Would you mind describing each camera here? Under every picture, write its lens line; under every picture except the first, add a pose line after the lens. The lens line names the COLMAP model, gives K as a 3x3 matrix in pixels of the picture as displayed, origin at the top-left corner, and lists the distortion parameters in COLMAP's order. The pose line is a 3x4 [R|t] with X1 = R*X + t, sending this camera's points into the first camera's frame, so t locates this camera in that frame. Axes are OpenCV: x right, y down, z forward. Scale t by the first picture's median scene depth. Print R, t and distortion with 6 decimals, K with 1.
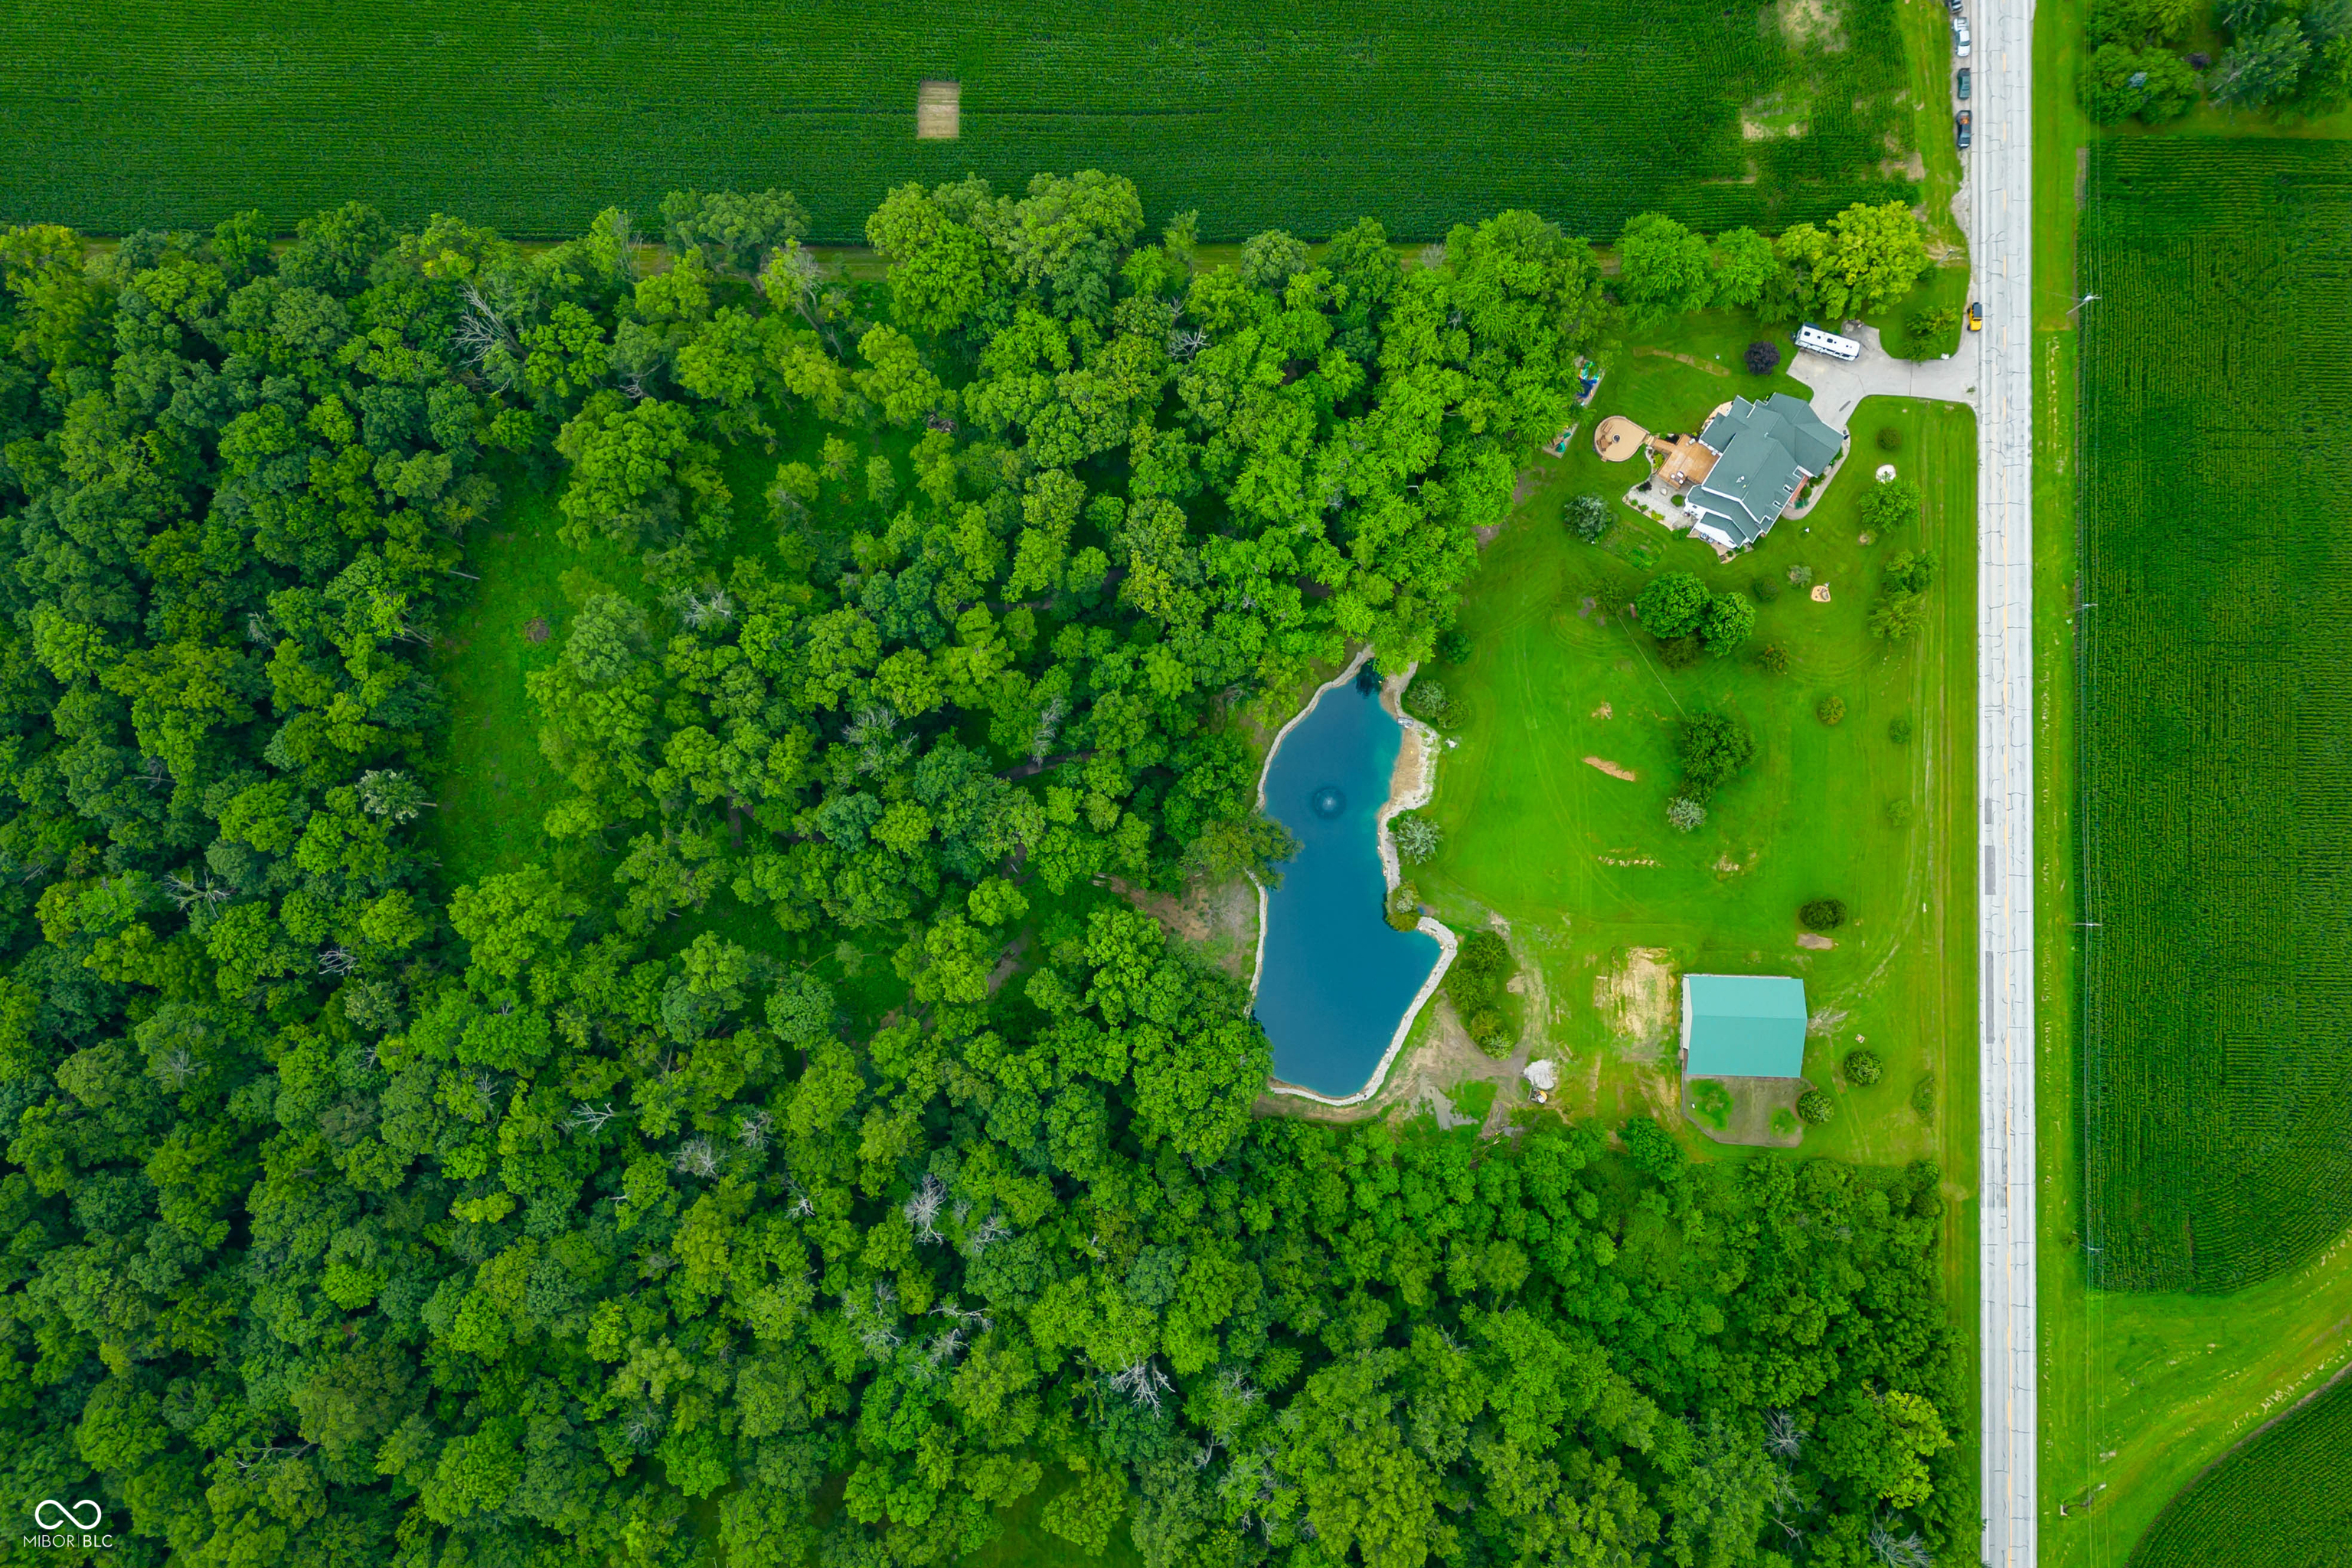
lens RADIAL K [[1557.7, 0, 1167.7], [0, 1557.7, 768.2], [0, 0, 1]] dist [0.066299, -0.082524]
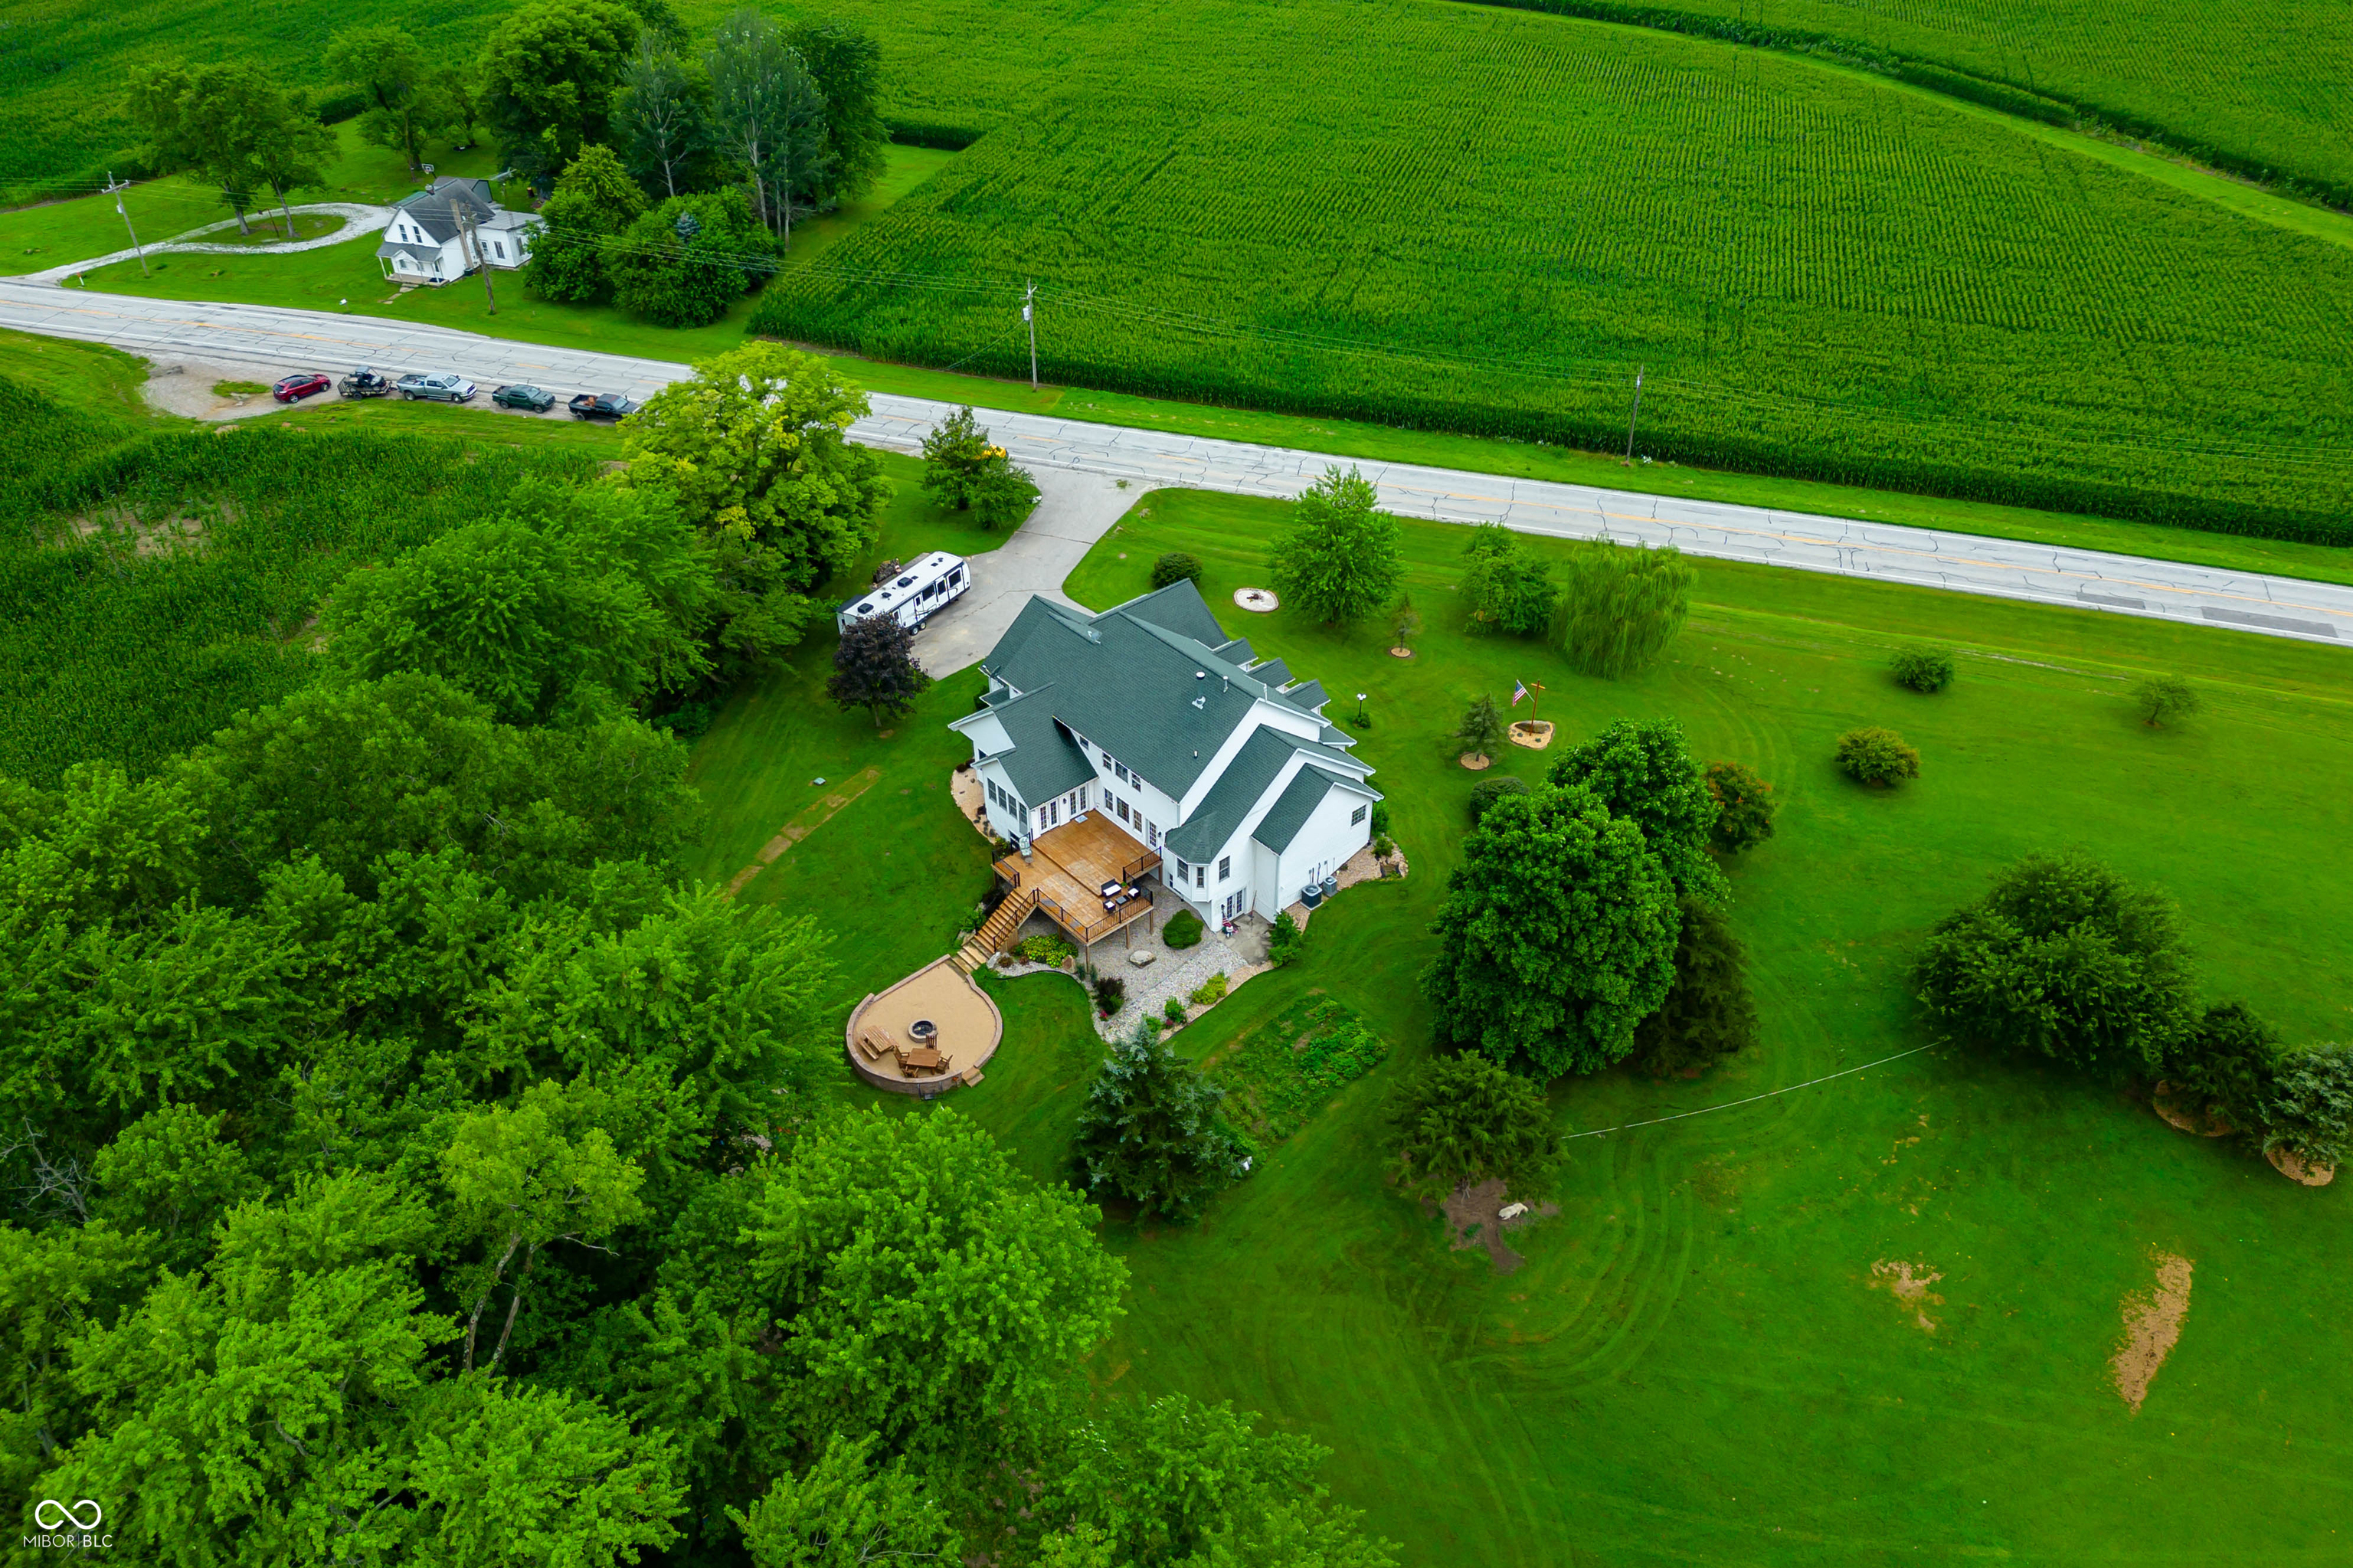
lens RADIAL K [[1632.4, 0, 1171.9], [0, 1632.4, 805.7], [0, 0, 1]] dist [0.066425, -0.069821]
pose [[0.270521, -0.578736, 0.769339, 0.086653], [0.961514, 0.202313, -0.185905, -0.117023], [-0.048057, 0.790022, 0.611192, 0.782899]]
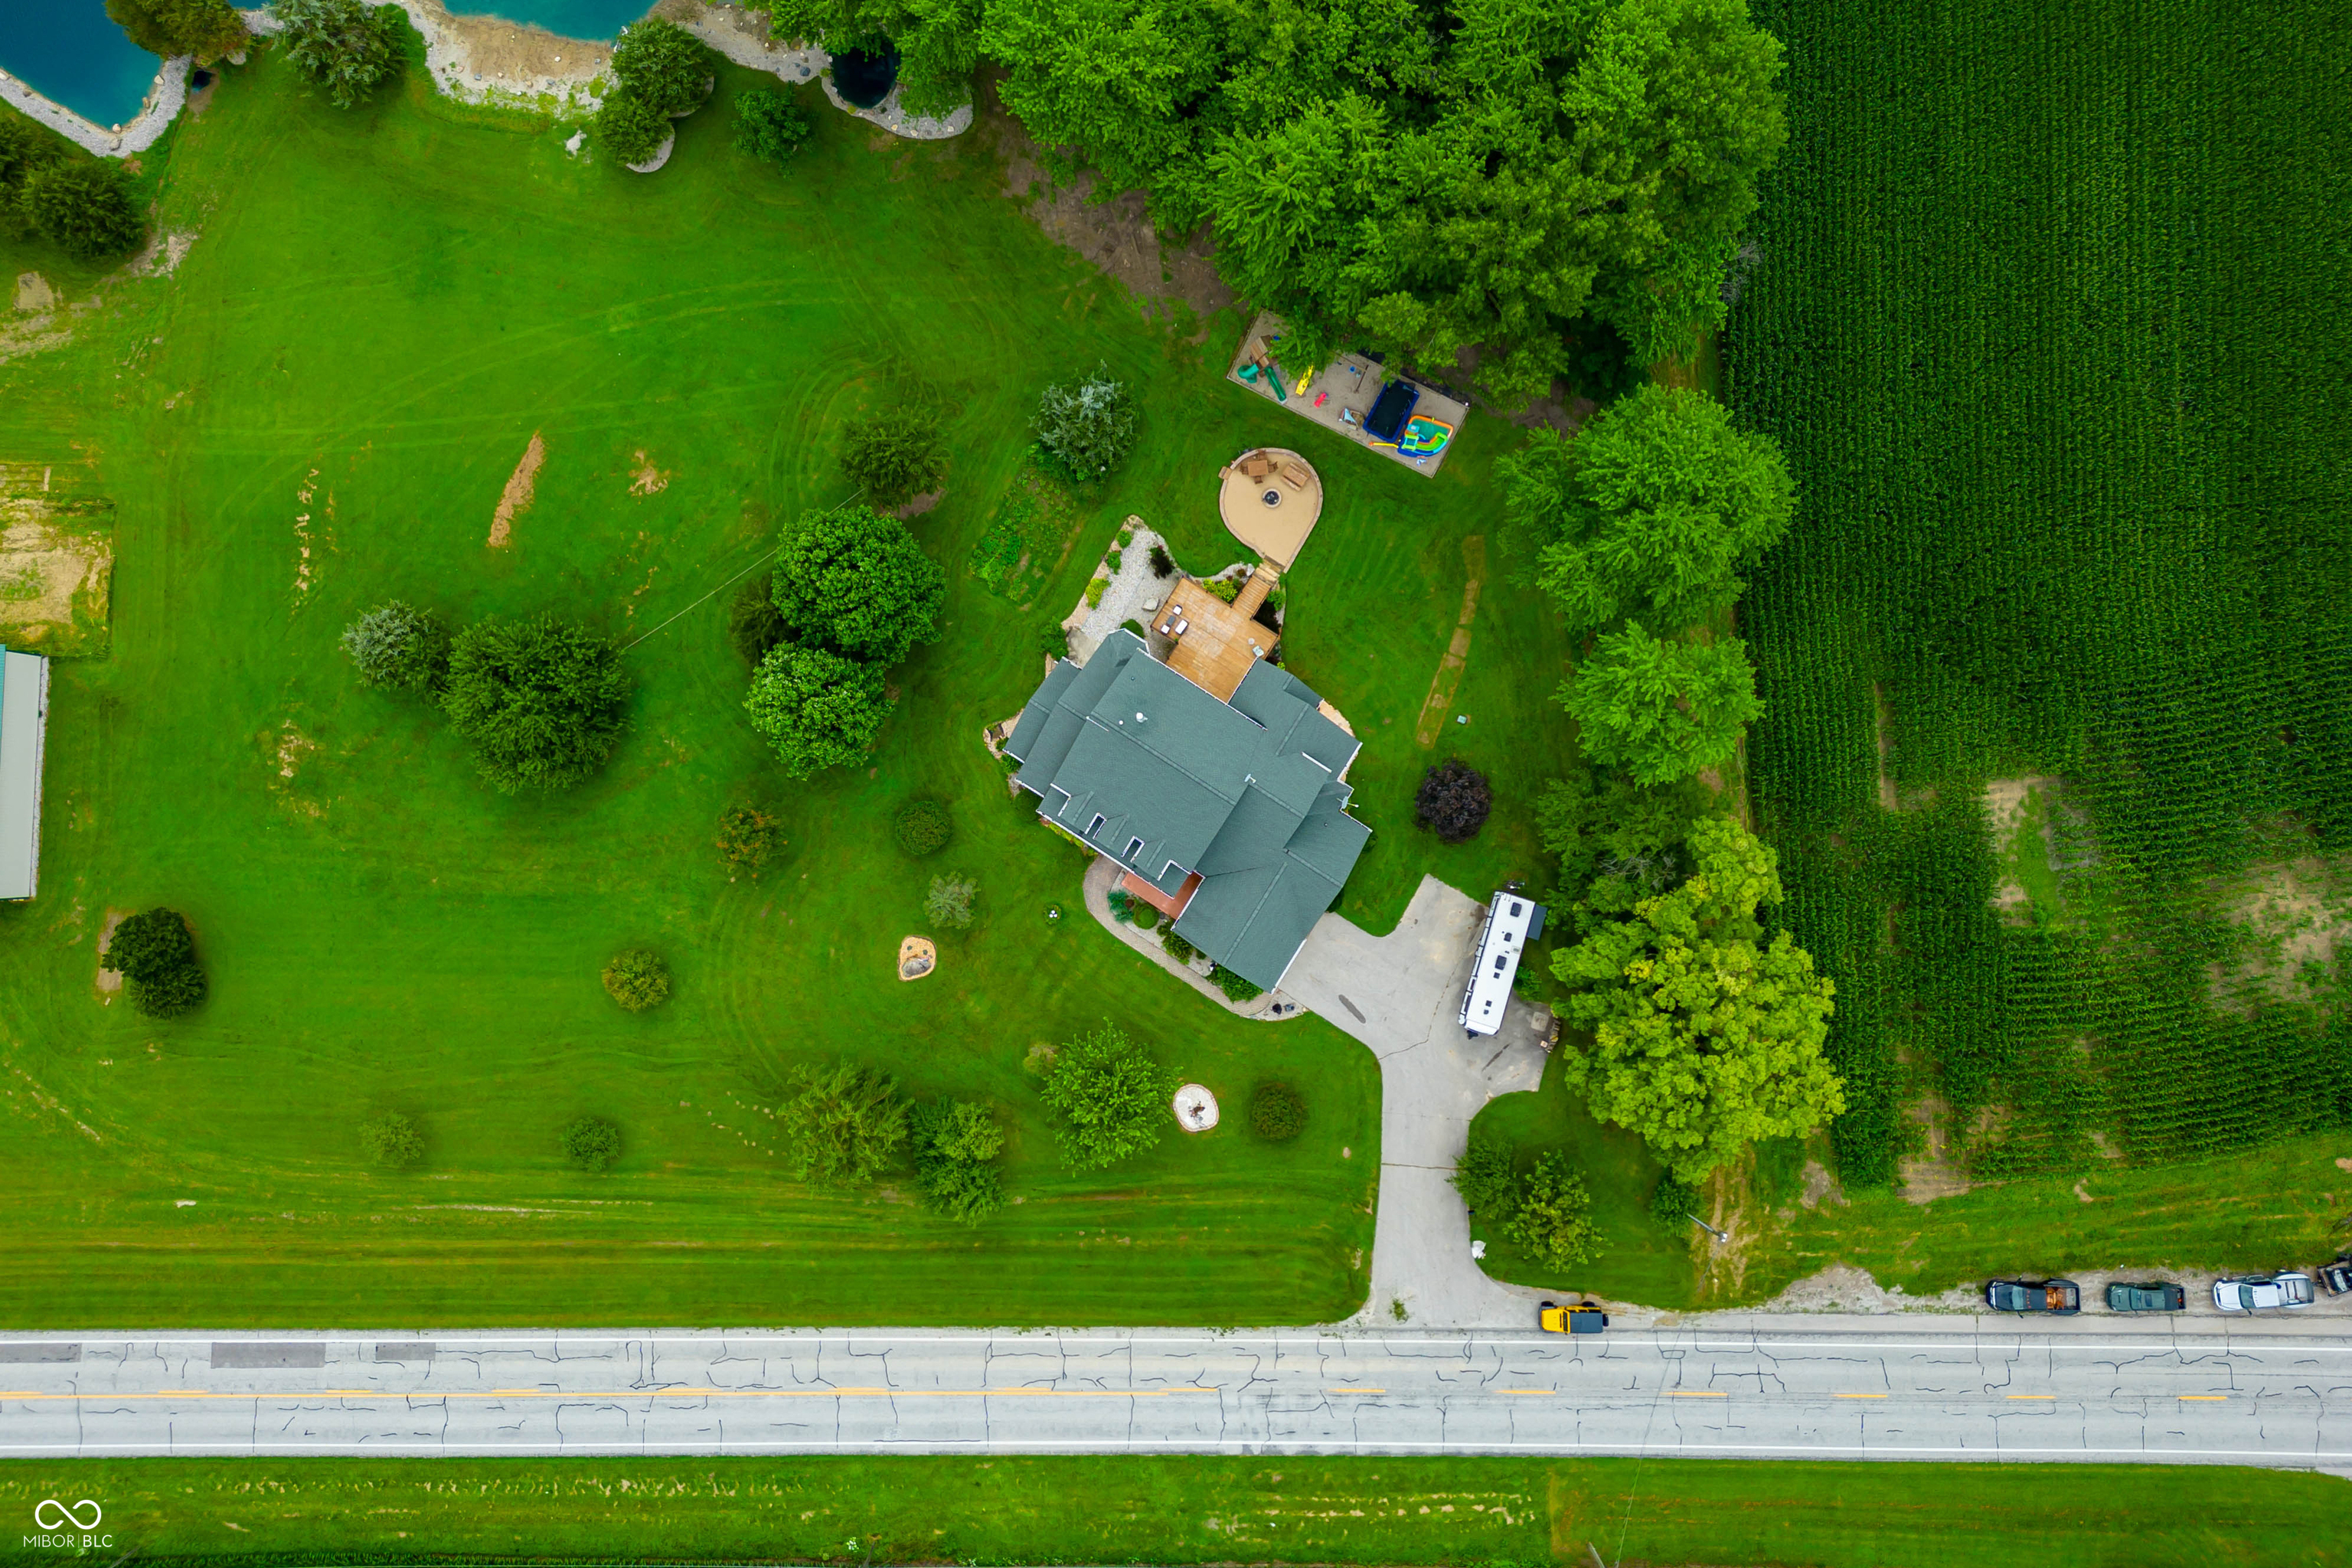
lens RADIAL K [[1629.7, 0, 1173.2], [0, 1629.7, 698.0], [0, 0, 1]] dist [0.082452, -0.088270]
pose [[0.020066, 0.998867, -0.043151, 0.364617], [-0.998404, 0.022299, 0.051894, -0.206802], [0.052797, 0.042041, 0.997720, 0.550342]]
